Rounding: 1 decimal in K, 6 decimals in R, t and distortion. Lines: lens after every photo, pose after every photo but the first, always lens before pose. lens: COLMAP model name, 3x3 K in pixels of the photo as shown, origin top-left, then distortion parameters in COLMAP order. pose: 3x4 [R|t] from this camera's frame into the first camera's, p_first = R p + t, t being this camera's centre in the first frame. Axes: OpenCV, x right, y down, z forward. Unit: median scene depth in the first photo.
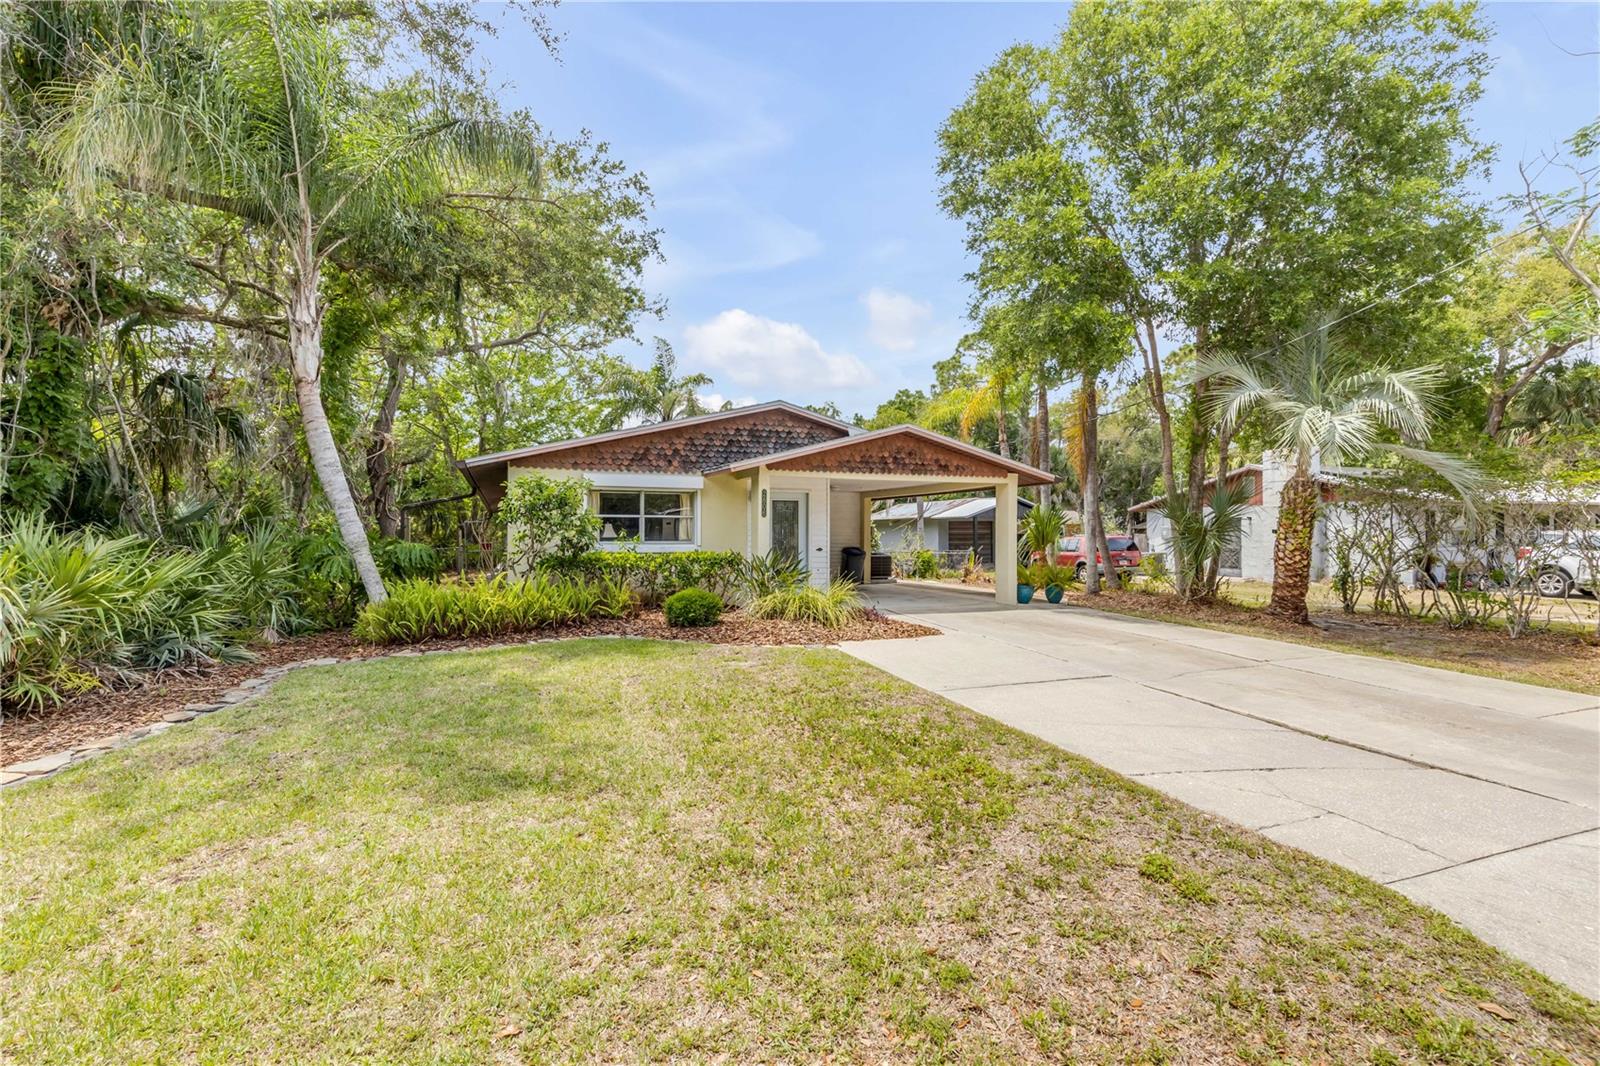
lens RADIAL K [[722.4, 0, 781.7], [0, 722.4, 538.3], [0, 0, 1]] dist [0.007588, -0.002224]
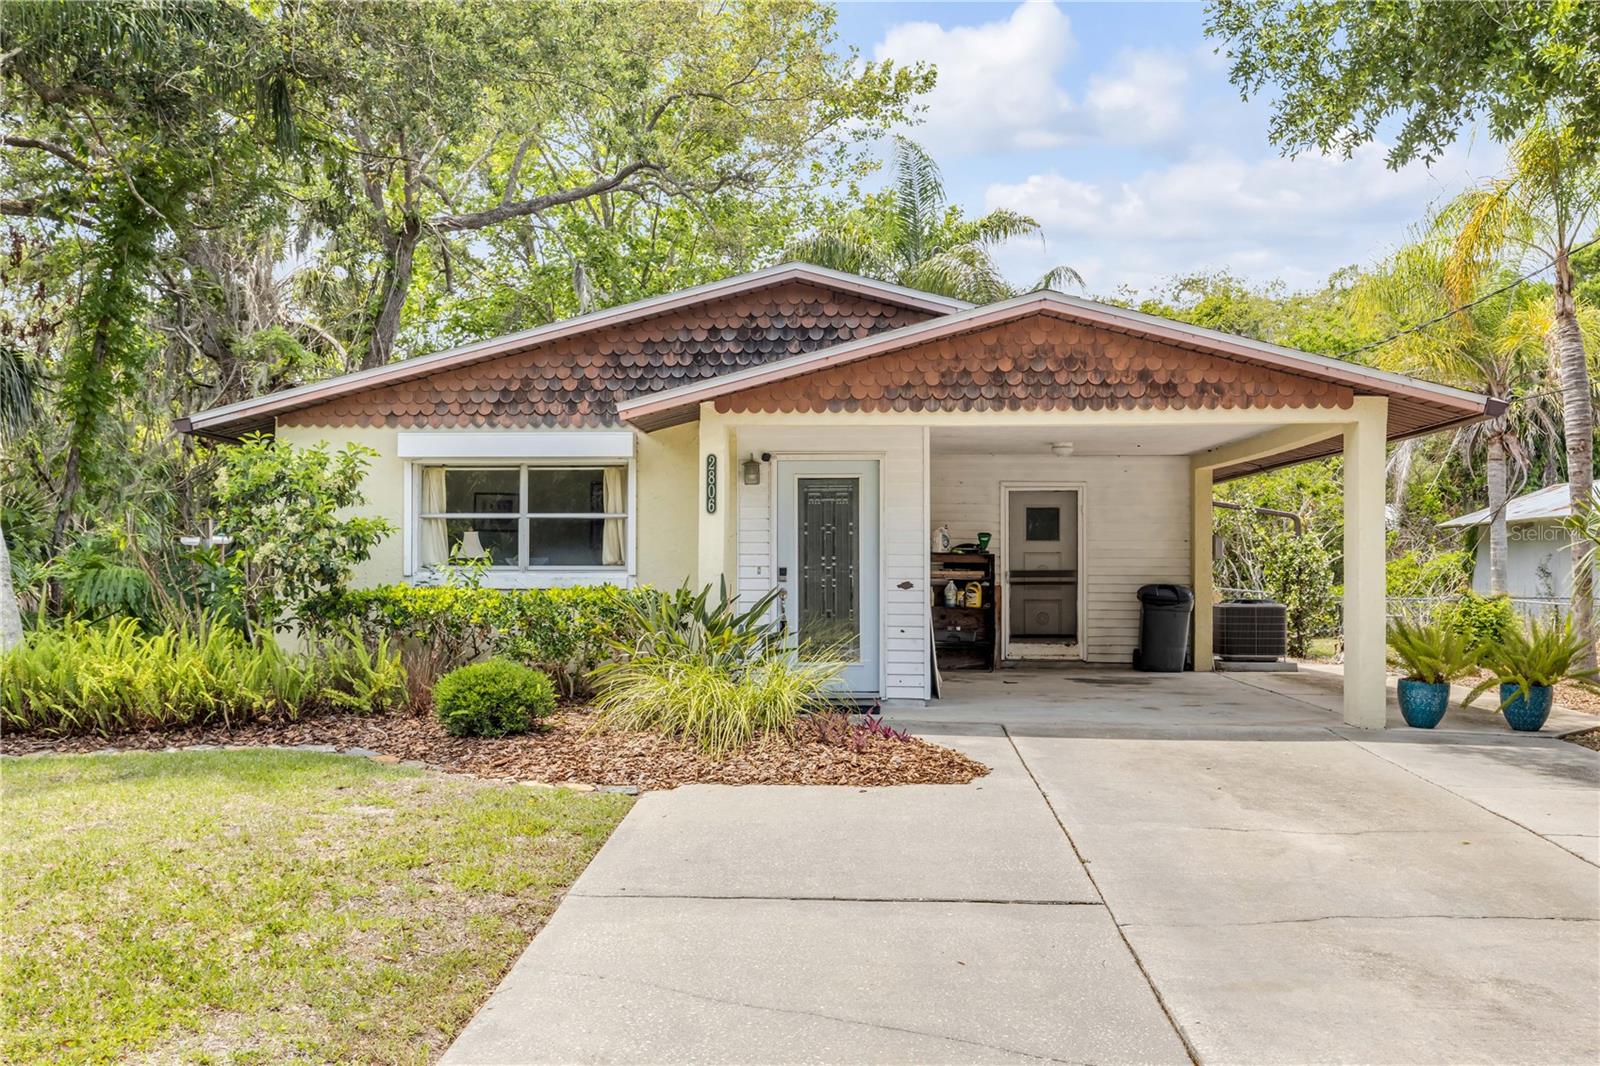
lens RADIAL K [[1517.0, 0, 772.7], [0, 1517.0, 583.4], [0, 0, 1]] dist [0.002546, 0.000000]
pose [[0.910832, 0.005656, -0.412738, 0.389725], [-0.002403, 0.999962, 0.008400, 0.006885], [0.412769, -0.006659, 0.910811, 0.112250]]
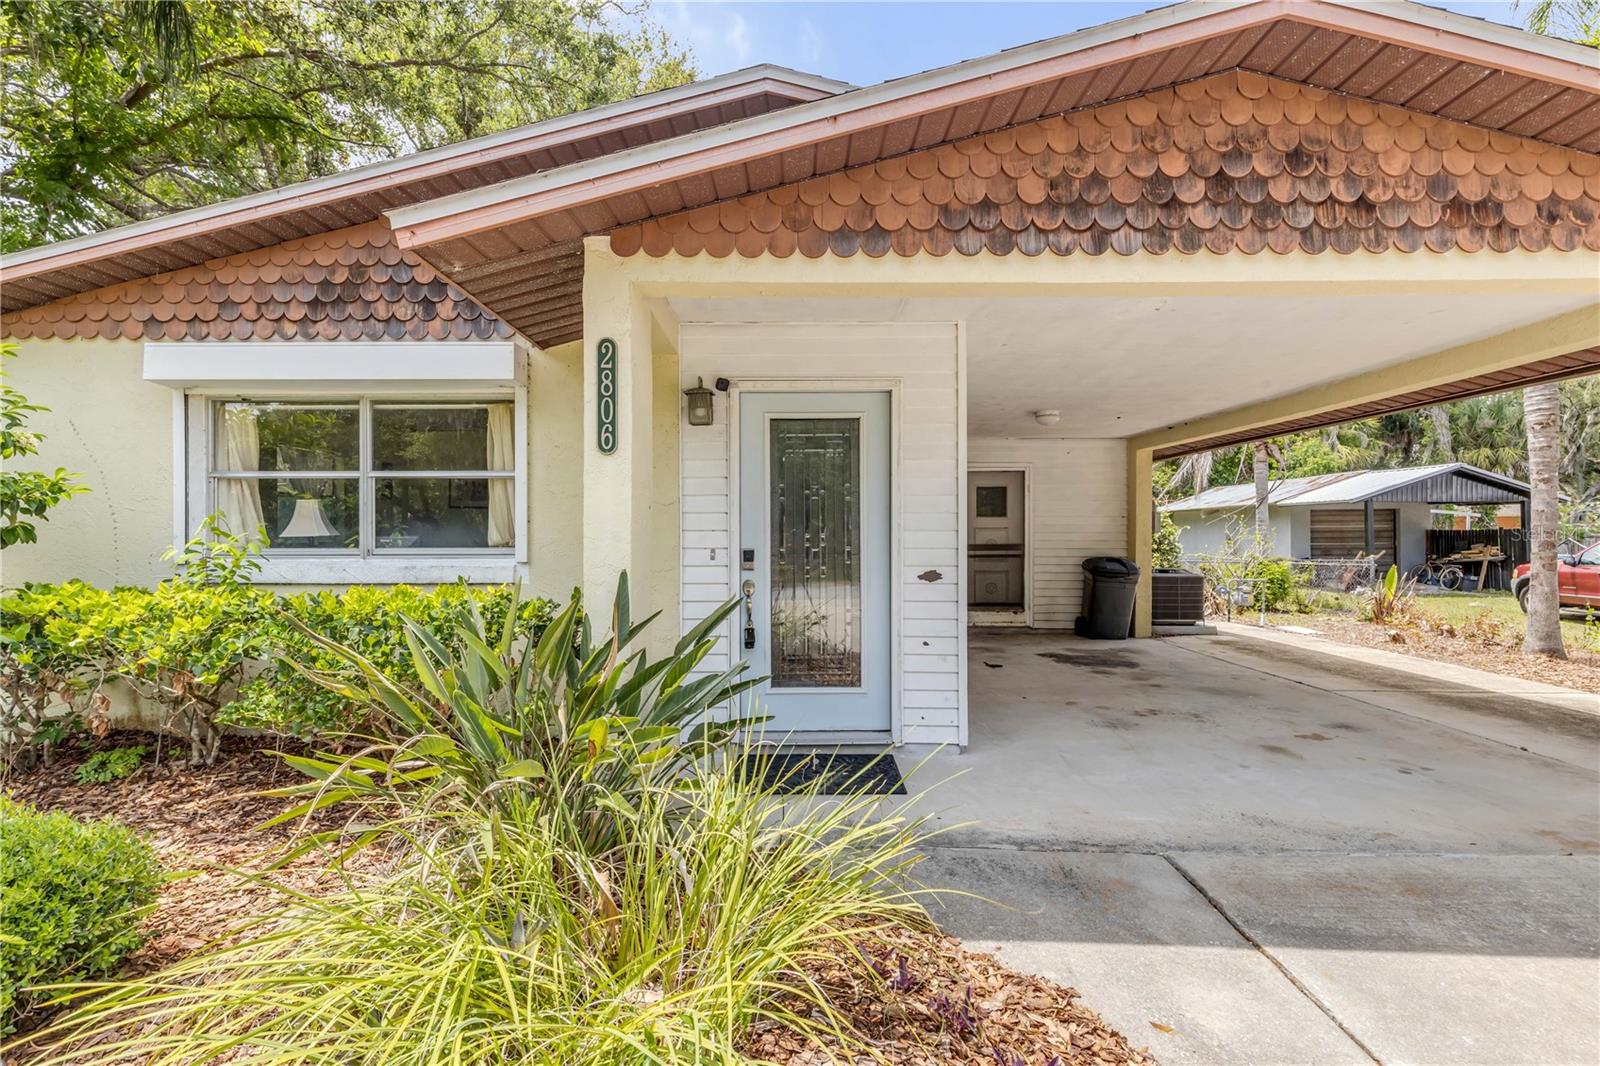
lens RADIAL K [[722.4, 0, 792.7], [0, 722.4, 545.0], [0, 0, 1]] dist [0.007588, -0.002224]
pose [[0.933458, 0.003559, -0.358669, 0.114084], [0.000442, 0.999939, 0.011074, -0.001071], [0.358686, -0.010495, 0.933399, 0.739368]]
